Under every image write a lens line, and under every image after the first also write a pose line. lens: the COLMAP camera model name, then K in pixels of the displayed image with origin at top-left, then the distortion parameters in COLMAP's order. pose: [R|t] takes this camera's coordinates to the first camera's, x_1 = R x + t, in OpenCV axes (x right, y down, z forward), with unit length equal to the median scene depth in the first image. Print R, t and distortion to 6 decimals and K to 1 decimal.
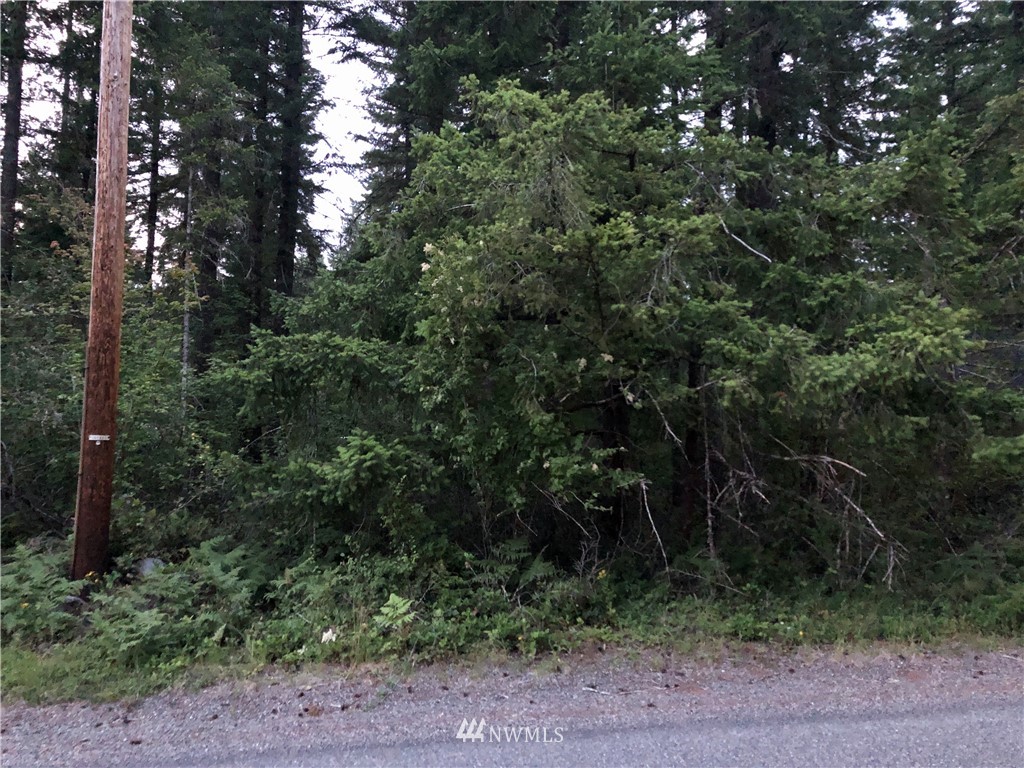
lens RADIAL K [[827.3, 0, 509.0], [0, 827.3, 380.2], [0, 0, 1]] dist [0.031660, -0.040296]
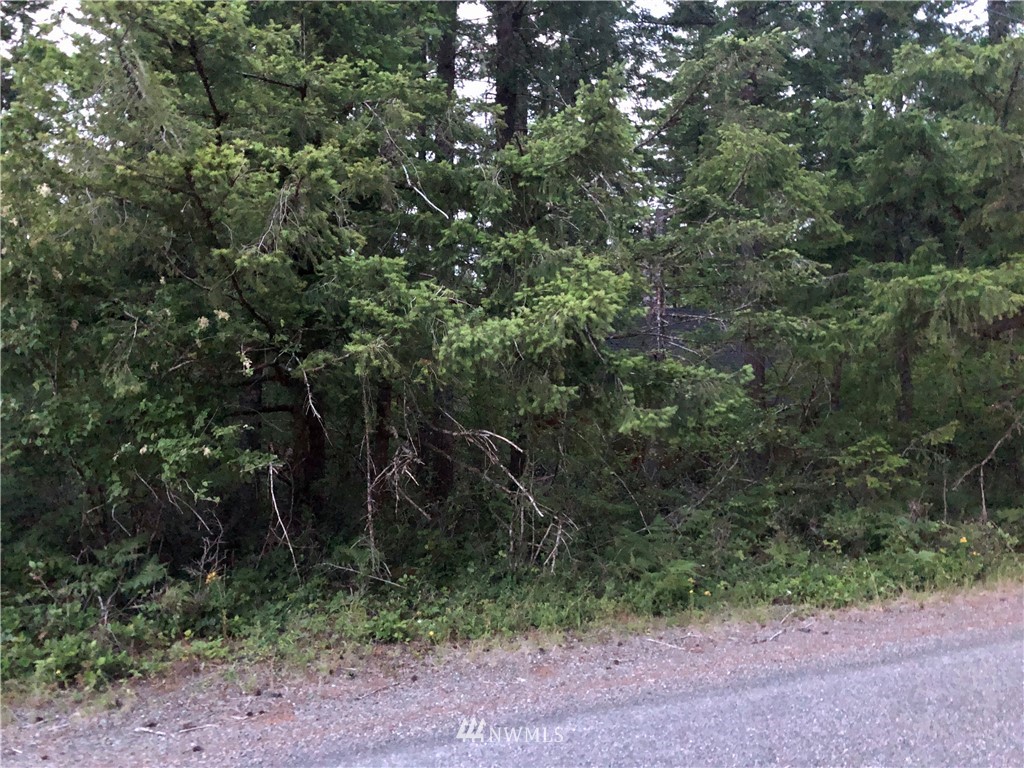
lens RADIAL K [[827.3, 0, 513.5], [0, 827.3, 385.9], [0, 0, 1]] dist [0.031660, -0.040296]
pose [[0.969169, -0.000792, 0.246395, 0.195286], [-0.007888, 0.999382, 0.034241, 0.010776], [-0.246270, -0.035129, 0.968564, 0.122017]]
